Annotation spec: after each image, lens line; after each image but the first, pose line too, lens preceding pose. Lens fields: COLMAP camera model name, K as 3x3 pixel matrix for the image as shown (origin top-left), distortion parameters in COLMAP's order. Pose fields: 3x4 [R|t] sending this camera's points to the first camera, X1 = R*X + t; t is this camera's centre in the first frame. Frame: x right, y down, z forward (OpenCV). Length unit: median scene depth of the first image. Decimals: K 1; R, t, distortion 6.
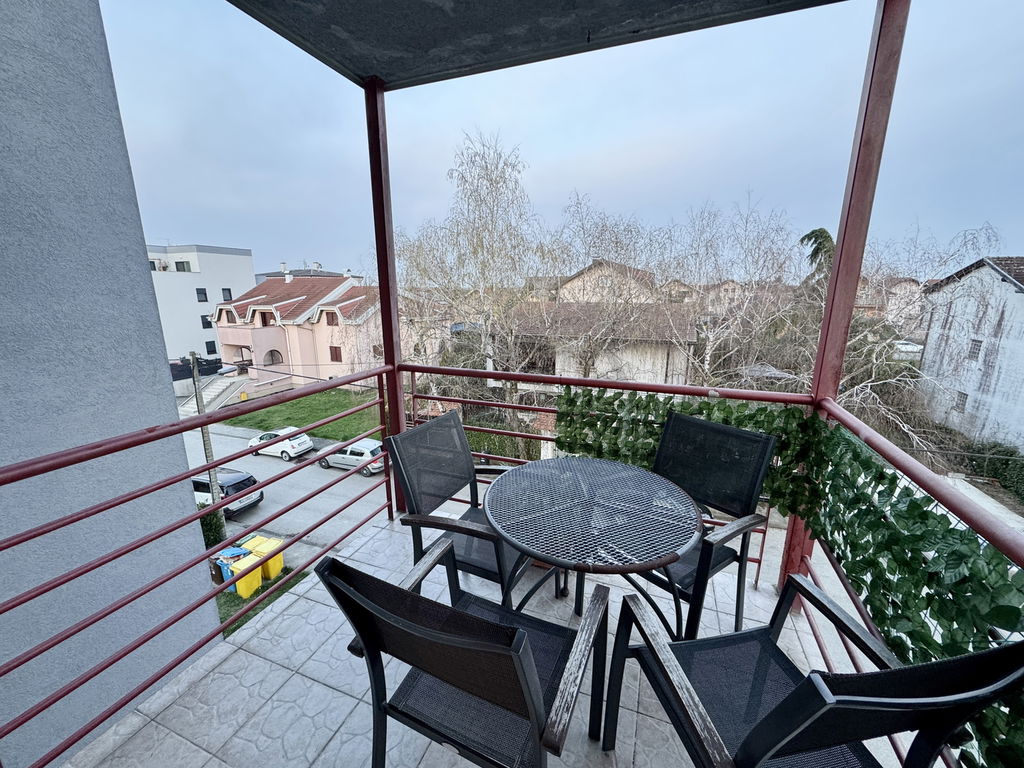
lens RADIAL K [[407.0, 0, 510.4], [0, 407.0, 385.0], [0, 0, 1]] dist [-0.002226, 0.000214]
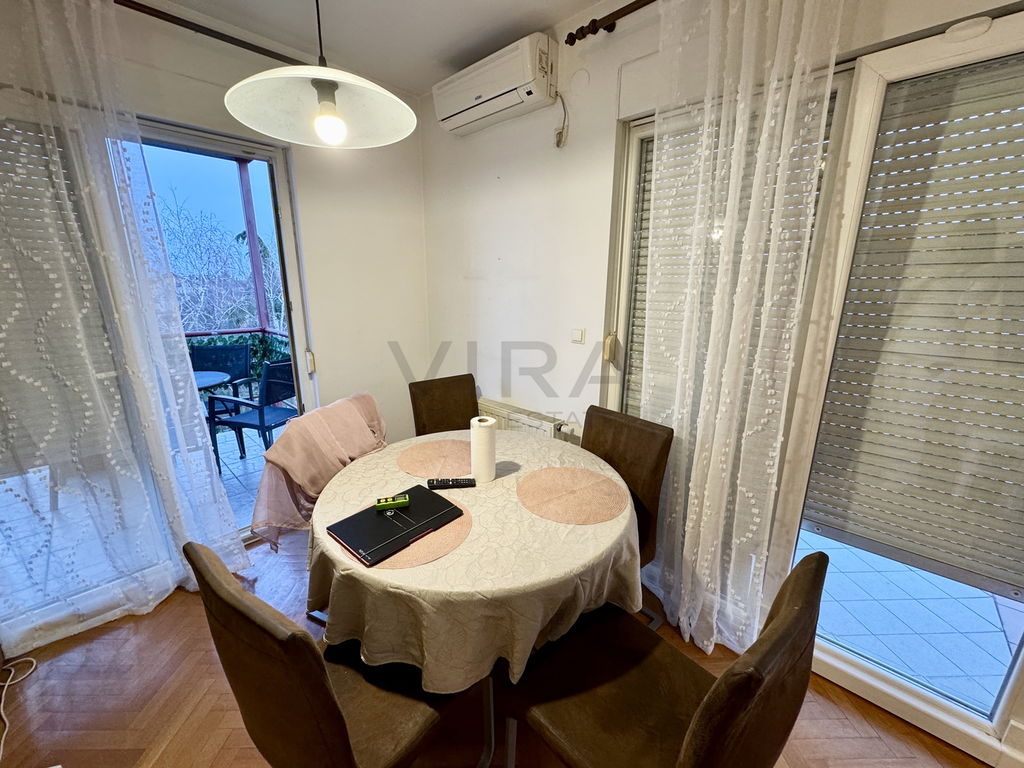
lens RADIAL K [[407.0, 0, 510.4], [0, 407.0, 385.0], [0, 0, 1]] dist [-0.002226, 0.000214]
pose [[0.396723, -0.219294, 0.891359, -0.770647], [0.208681, 0.967165, 0.145064, 0.286716], [-0.893903, 0.128460, 0.429459, -1.141065]]
